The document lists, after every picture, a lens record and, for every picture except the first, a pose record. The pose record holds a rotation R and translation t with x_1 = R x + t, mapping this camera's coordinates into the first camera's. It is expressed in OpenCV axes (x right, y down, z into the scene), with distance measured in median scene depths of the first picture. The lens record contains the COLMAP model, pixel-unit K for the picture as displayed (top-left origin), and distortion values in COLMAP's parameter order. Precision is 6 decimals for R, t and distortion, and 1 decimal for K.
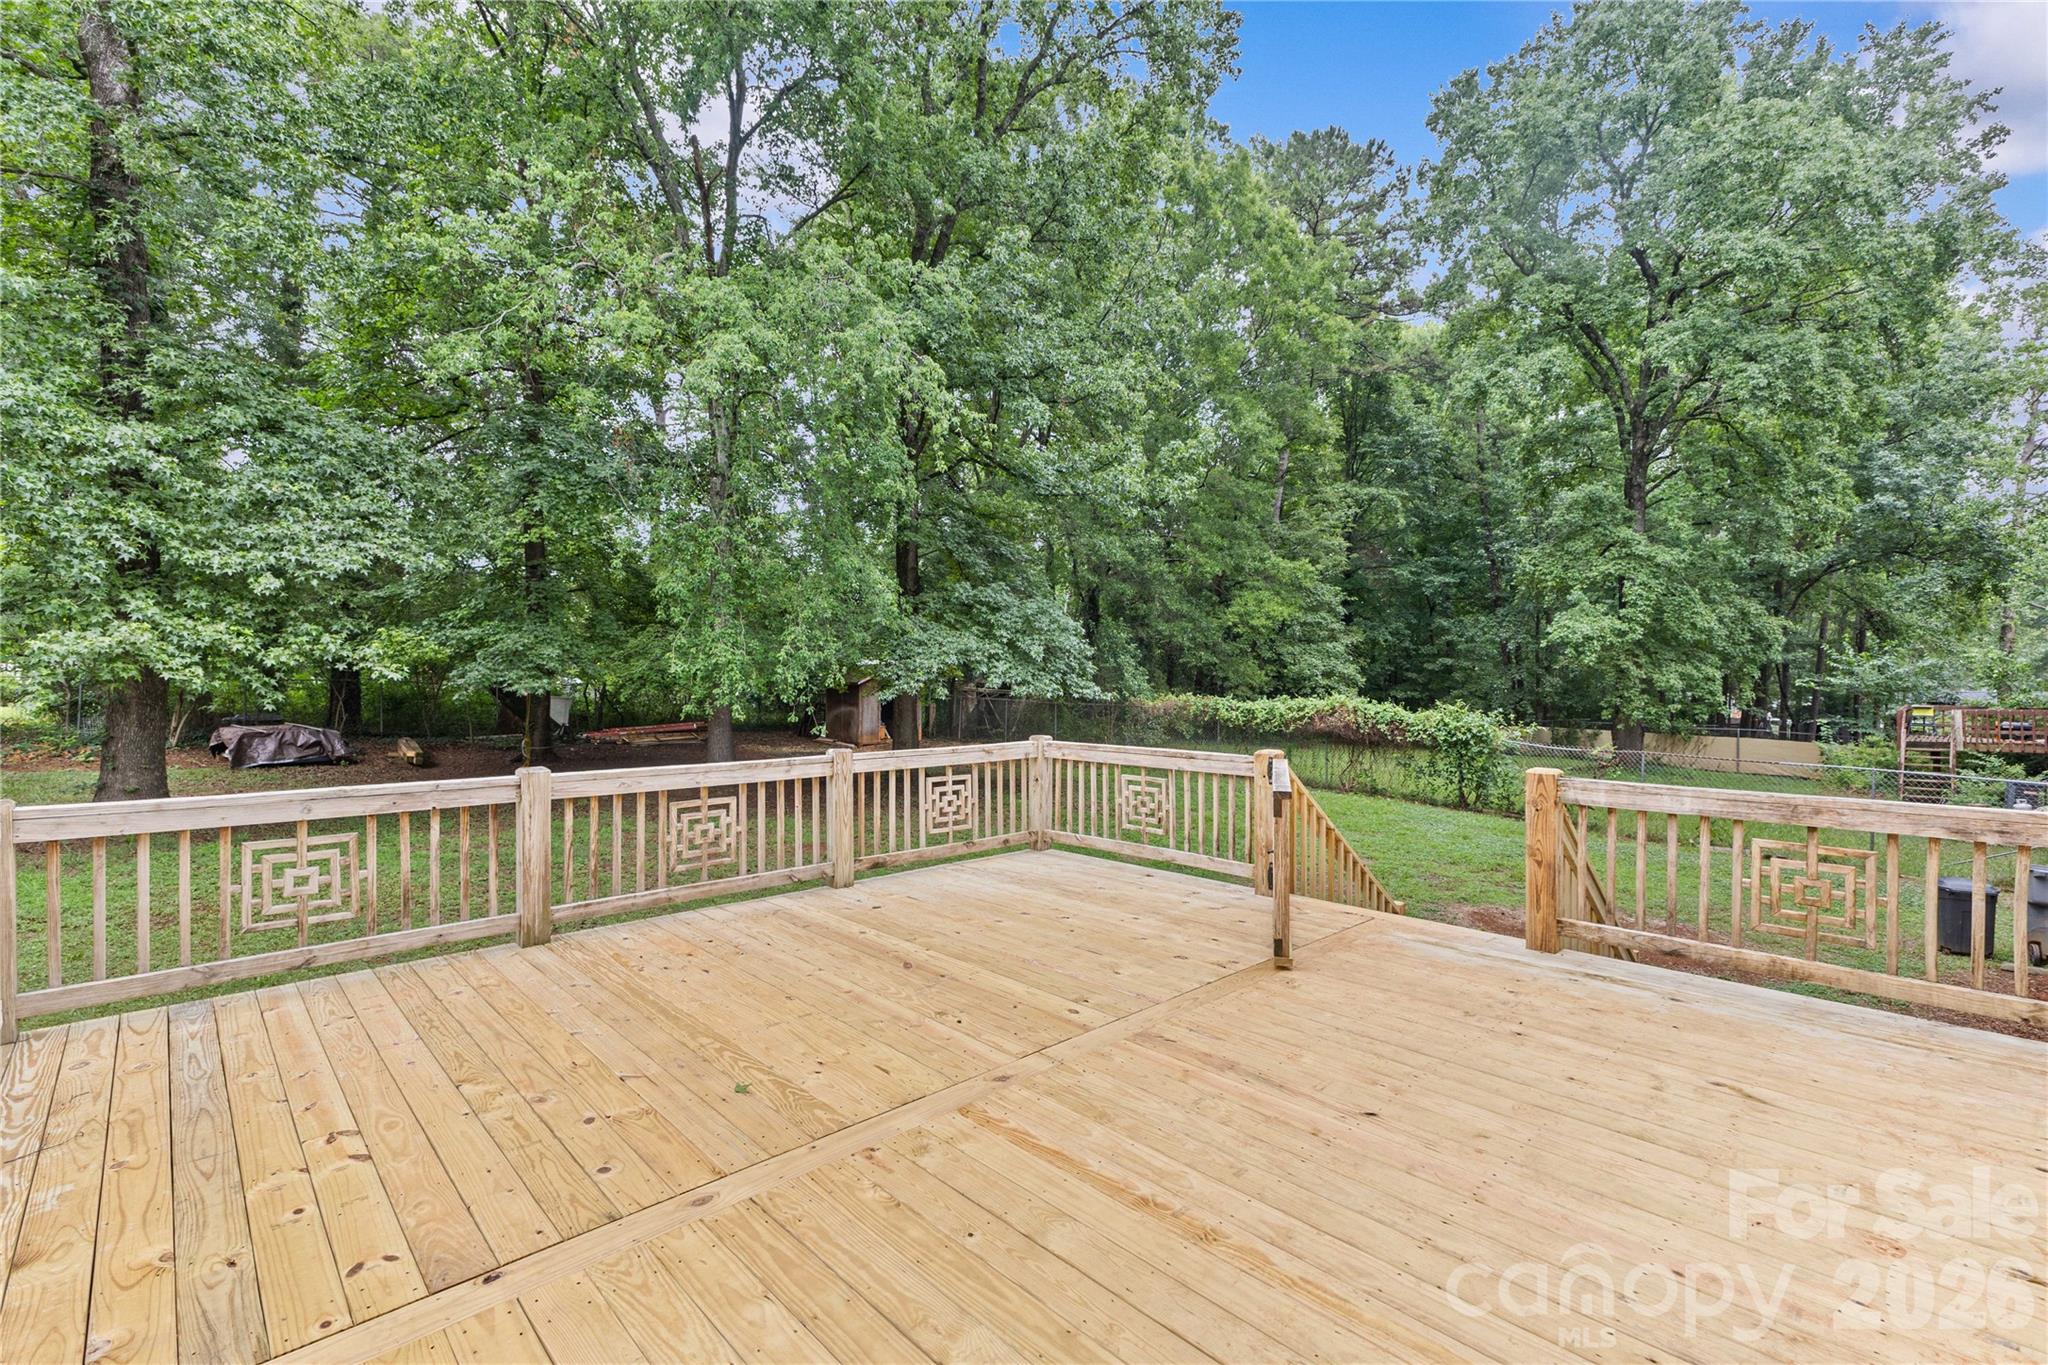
lens RADIAL K [[869.6, 0, 1024.0], [0, 869.6, 682.5], [0, 0, 1]] dist [-0.000172, -0.000037]
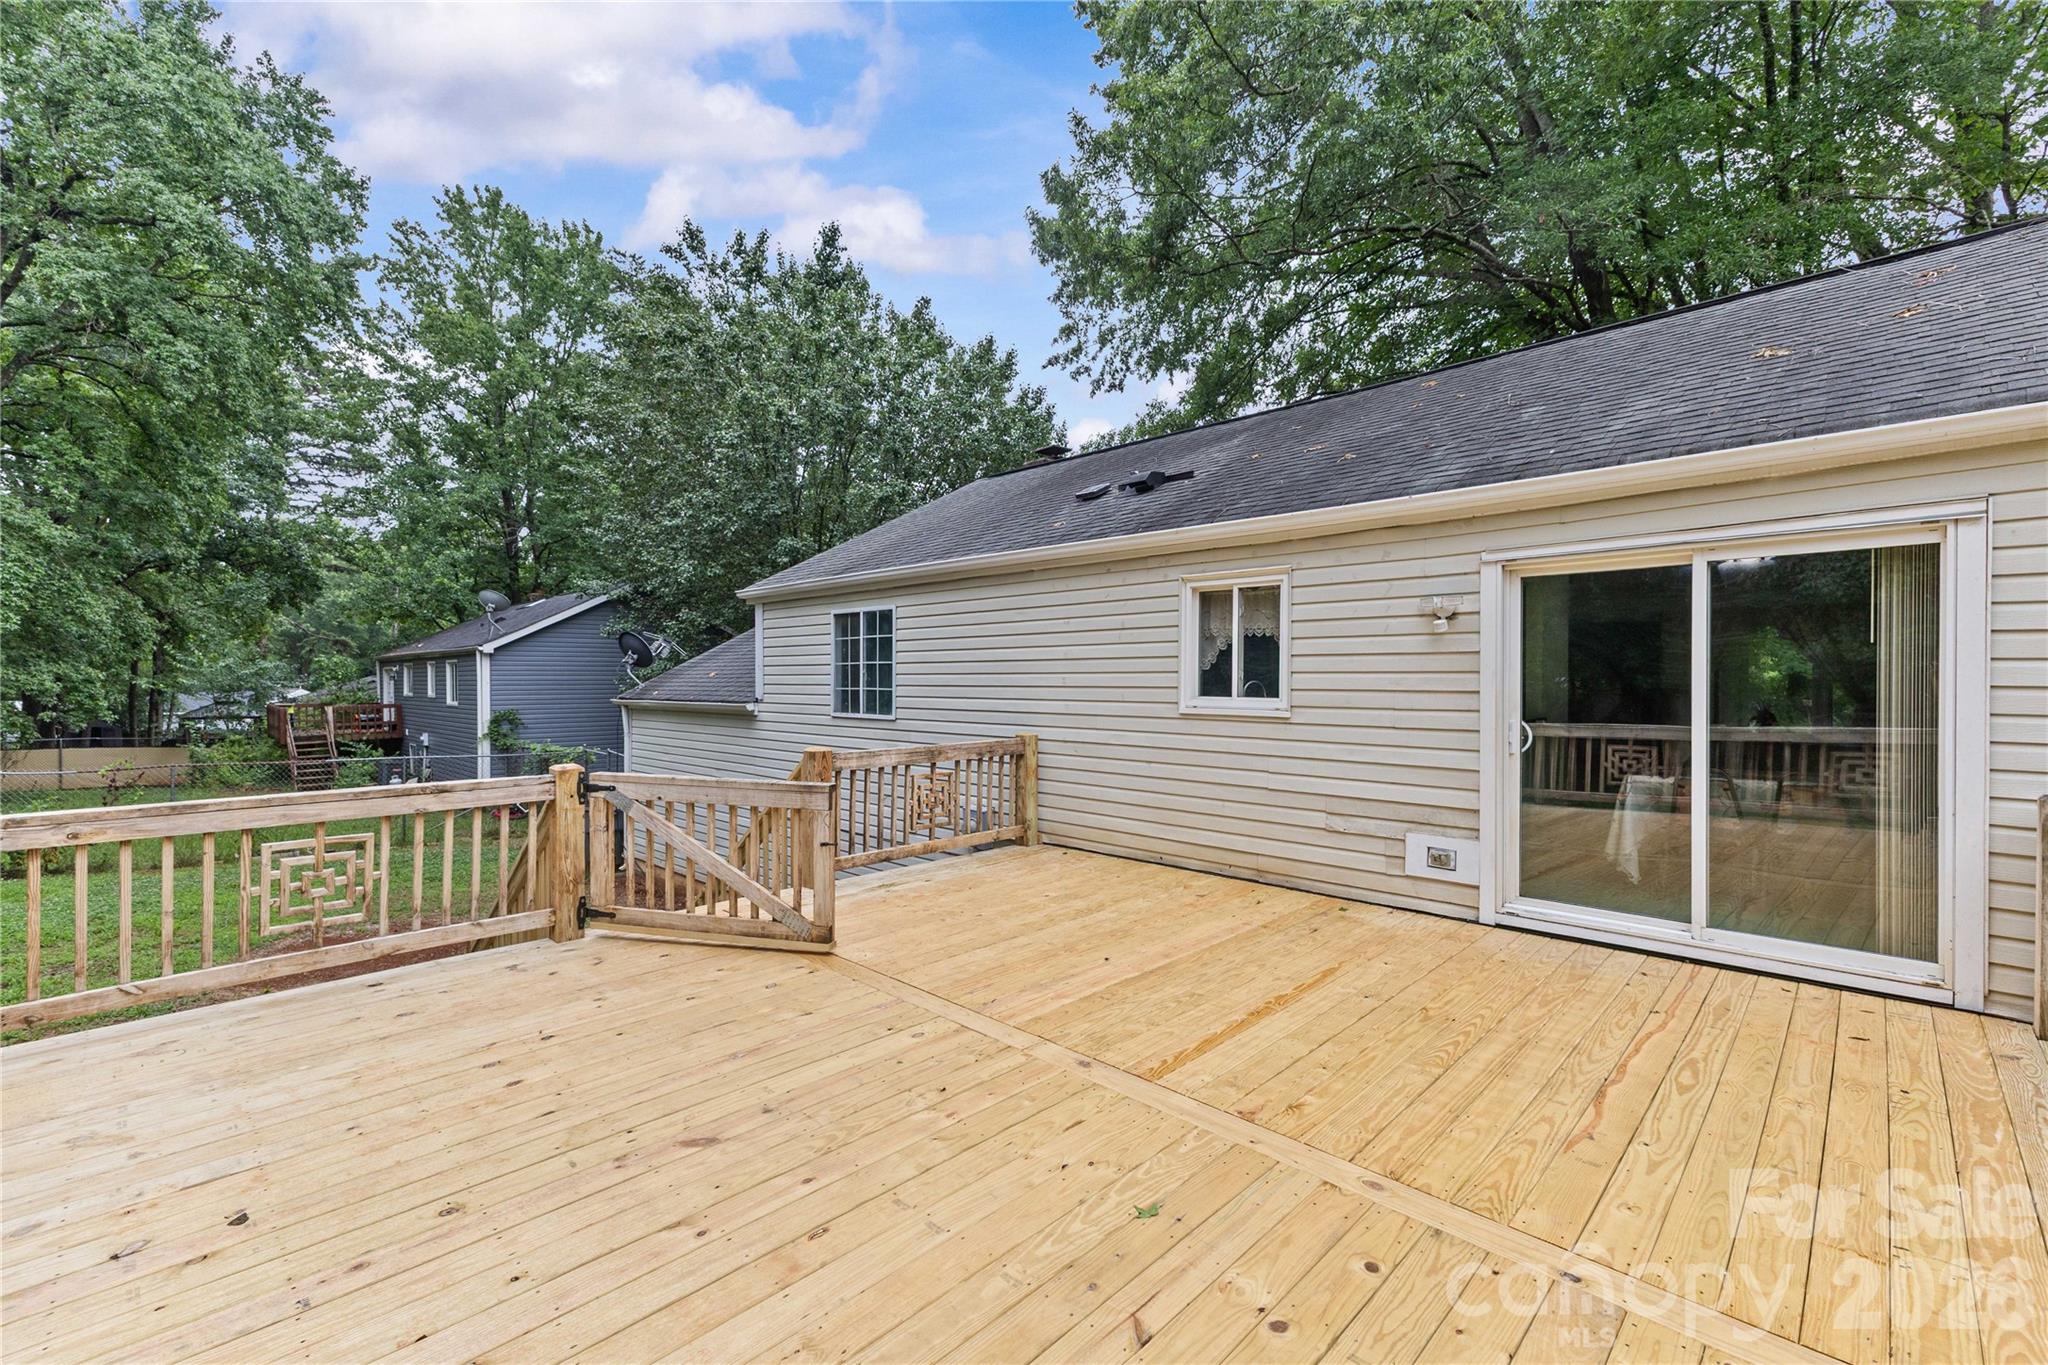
lens RADIAL K [[876.5, 0, 1024.0], [0, 876.5, 682.5], [0, 0, 1]] dist [0.001317, 0.000156]
pose [[-0.022145, -0.007113, 0.999729, -0.150968], [0.008618, 0.999936, 0.007305, -0.000805], [-0.999718, 0.008777, -0.022082, 0.155194]]
